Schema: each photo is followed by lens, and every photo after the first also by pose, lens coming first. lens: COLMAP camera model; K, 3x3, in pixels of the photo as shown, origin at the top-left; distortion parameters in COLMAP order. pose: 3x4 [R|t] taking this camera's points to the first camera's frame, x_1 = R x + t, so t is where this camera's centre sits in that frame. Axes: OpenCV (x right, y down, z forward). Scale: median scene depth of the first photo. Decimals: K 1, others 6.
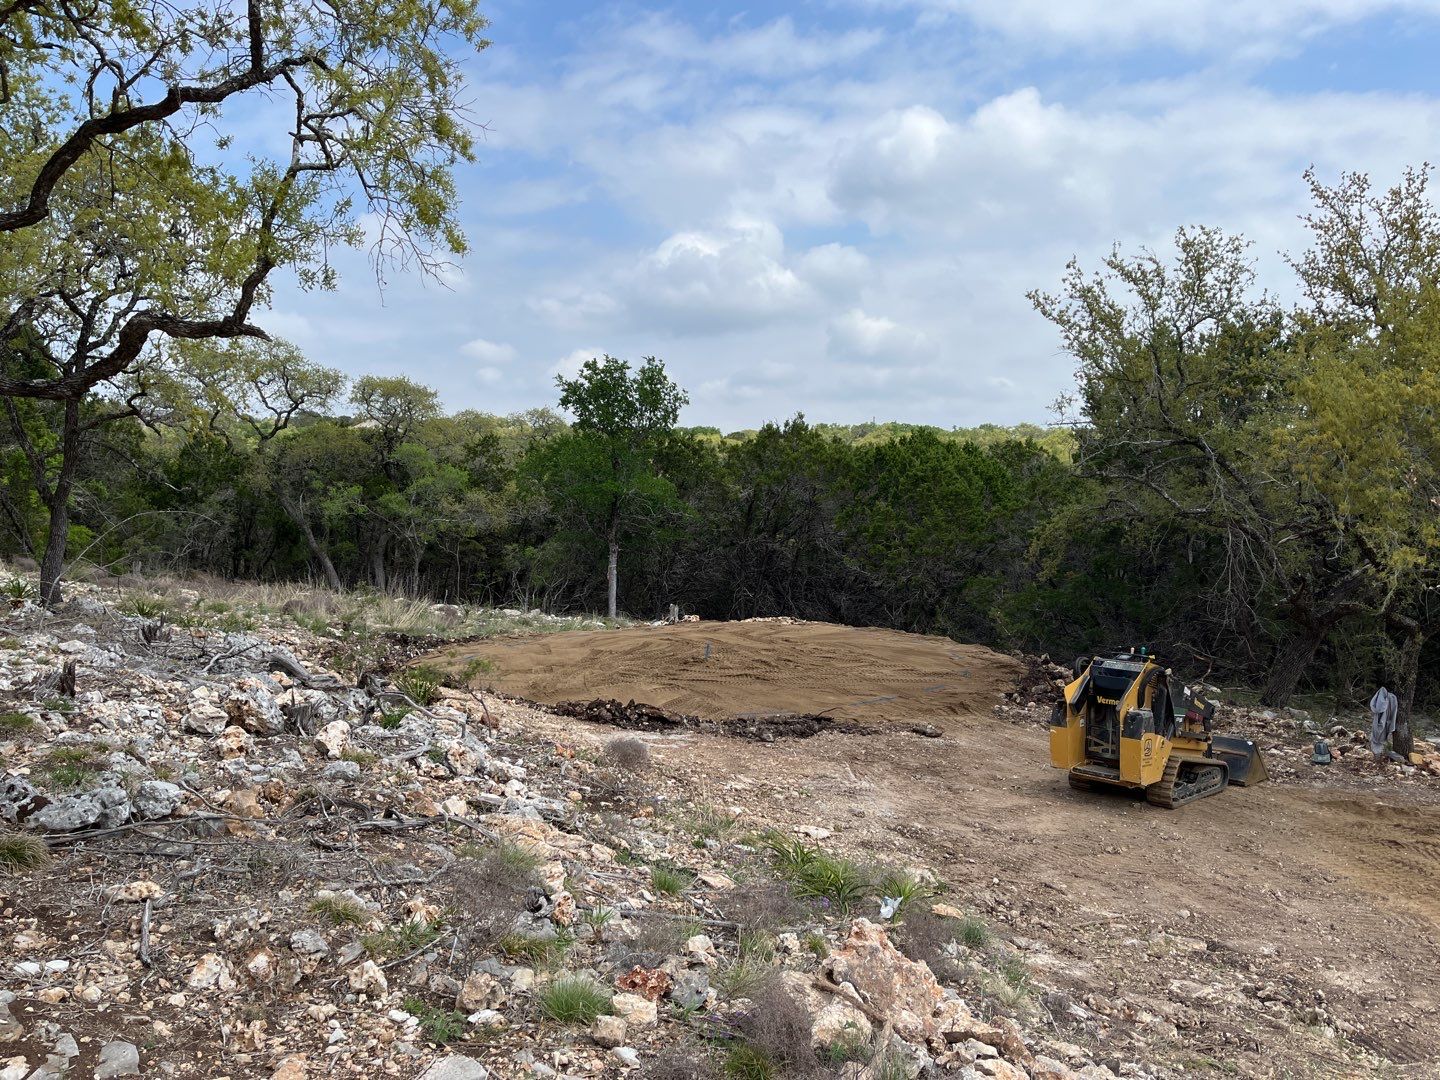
lens RADIAL K [[972.8, 0, 720.0], [0, 972.8, 540.0], [0, 0, 1]] dist [0.000230, -0.000057]
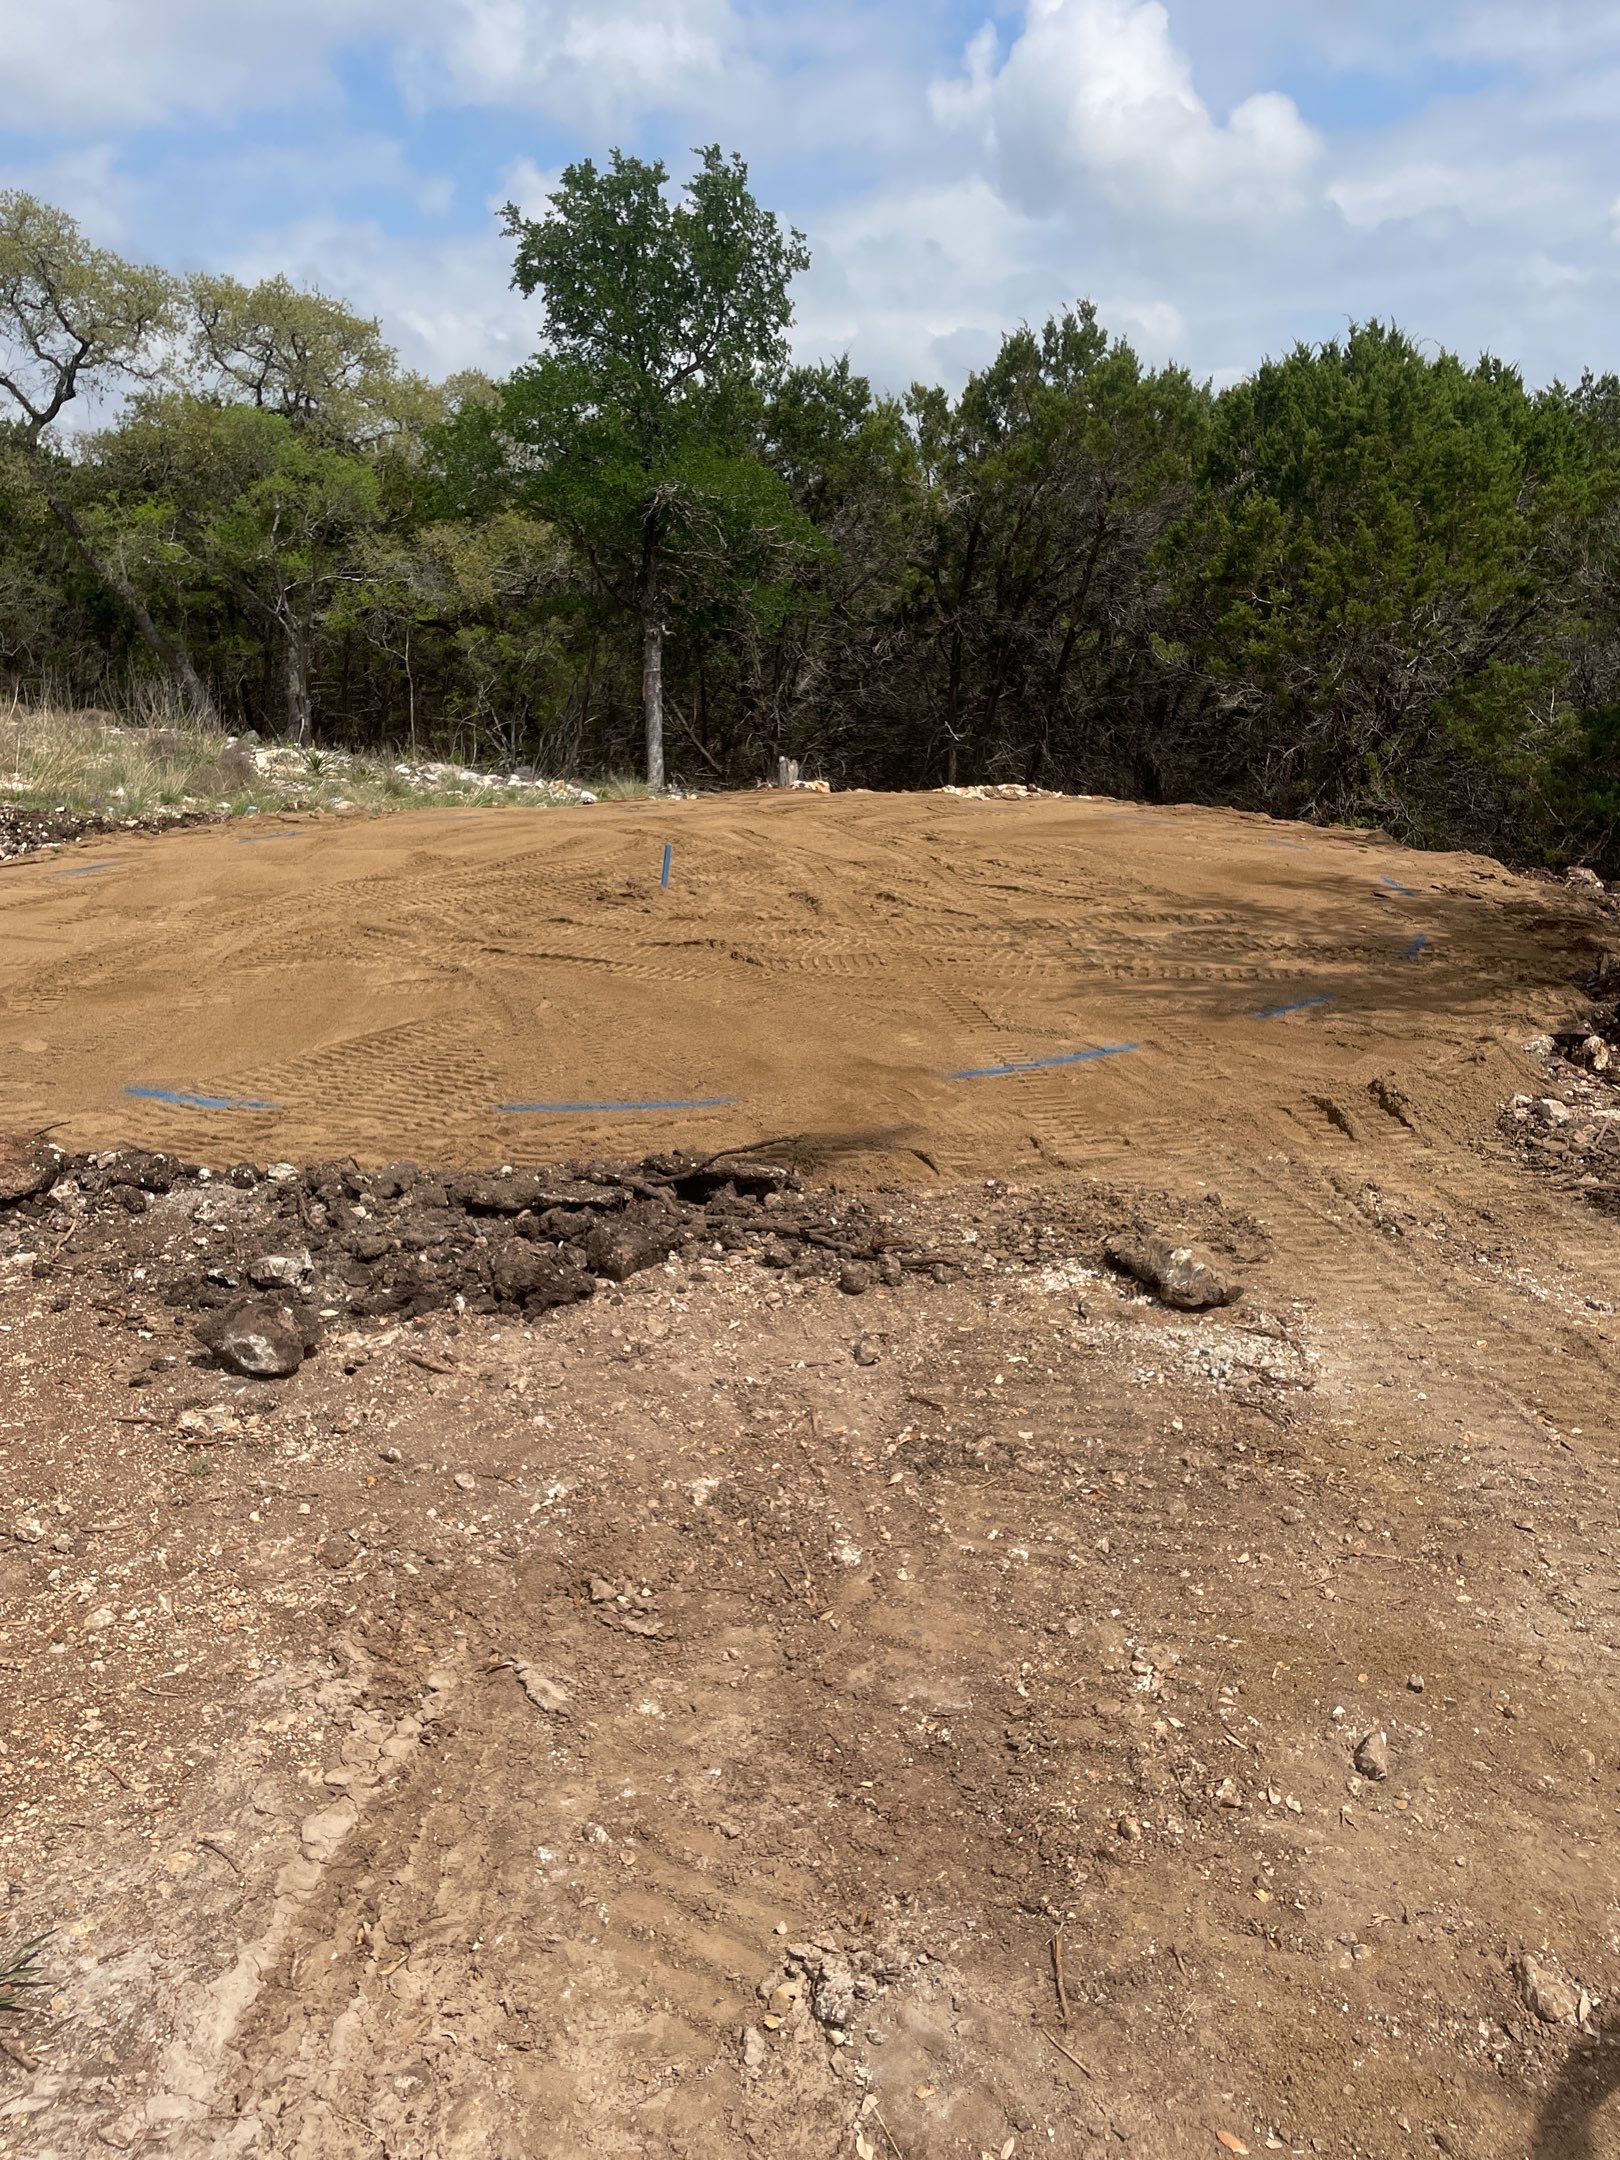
lens RADIAL K [[1659.1, 0, 810.0], [0, 1659.1, 1080.0], [0, 0, 1]] dist [0.007149, 0.001440]
pose [[0.993055, 0.026315, -0.114671, 0.059610], [0.002625, 0.969467, 0.245208, 0.023298], [0.117622, -0.243806, 0.962665, 0.223565]]
